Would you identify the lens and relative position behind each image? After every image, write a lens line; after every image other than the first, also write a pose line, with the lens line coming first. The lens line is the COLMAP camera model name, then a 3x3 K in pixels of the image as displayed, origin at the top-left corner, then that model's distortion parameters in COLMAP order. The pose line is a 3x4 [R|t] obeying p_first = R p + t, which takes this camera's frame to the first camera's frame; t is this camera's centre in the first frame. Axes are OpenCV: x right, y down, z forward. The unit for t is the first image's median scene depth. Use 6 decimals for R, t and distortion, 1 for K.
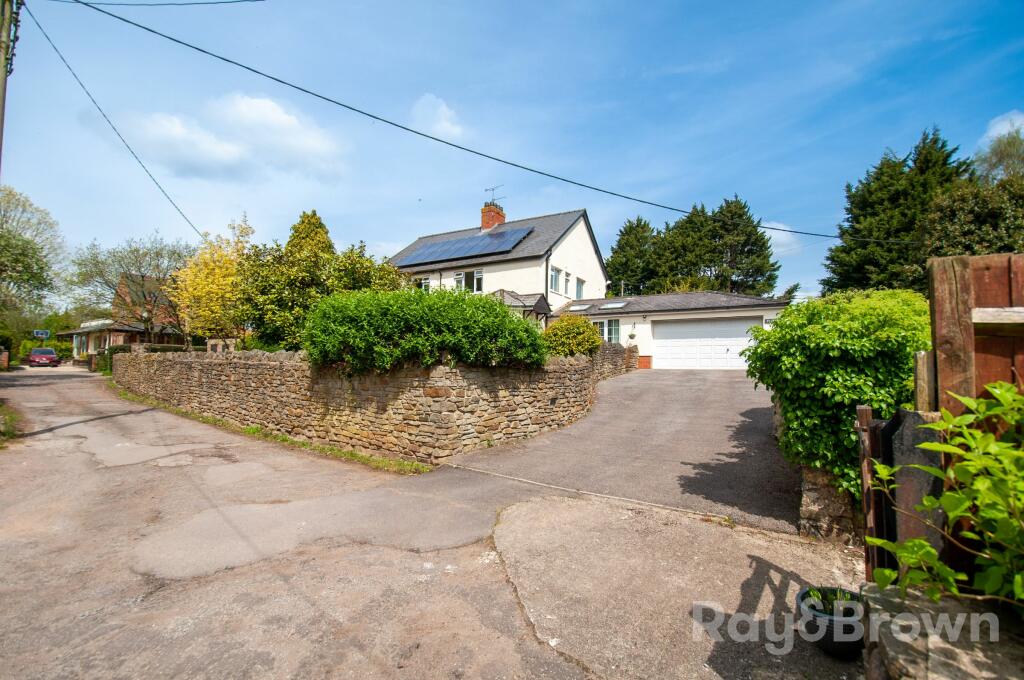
lens RADIAL K [[449.9, 0, 507.6], [0, 449.9, 359.2], [0, 0, 1]] dist [-0.005099, -0.008484]
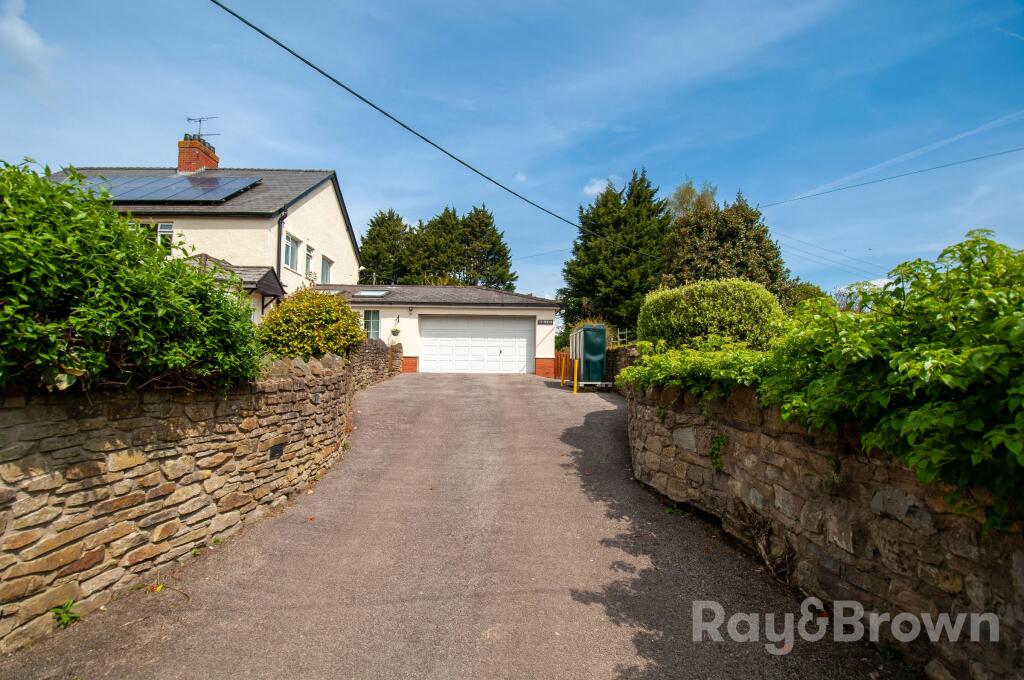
lens RADIAL K [[449.9, 0, 502.7], [0, 449.9, 346.4], [0, 0, 1]] dist [-0.005099, -0.008484]
pose [[0.854775, 0.026720, 0.518311, 0.020950], [-0.012290, 0.999436, -0.031254, -0.002934], [-0.518853, 0.020345, 0.854621, 0.172345]]
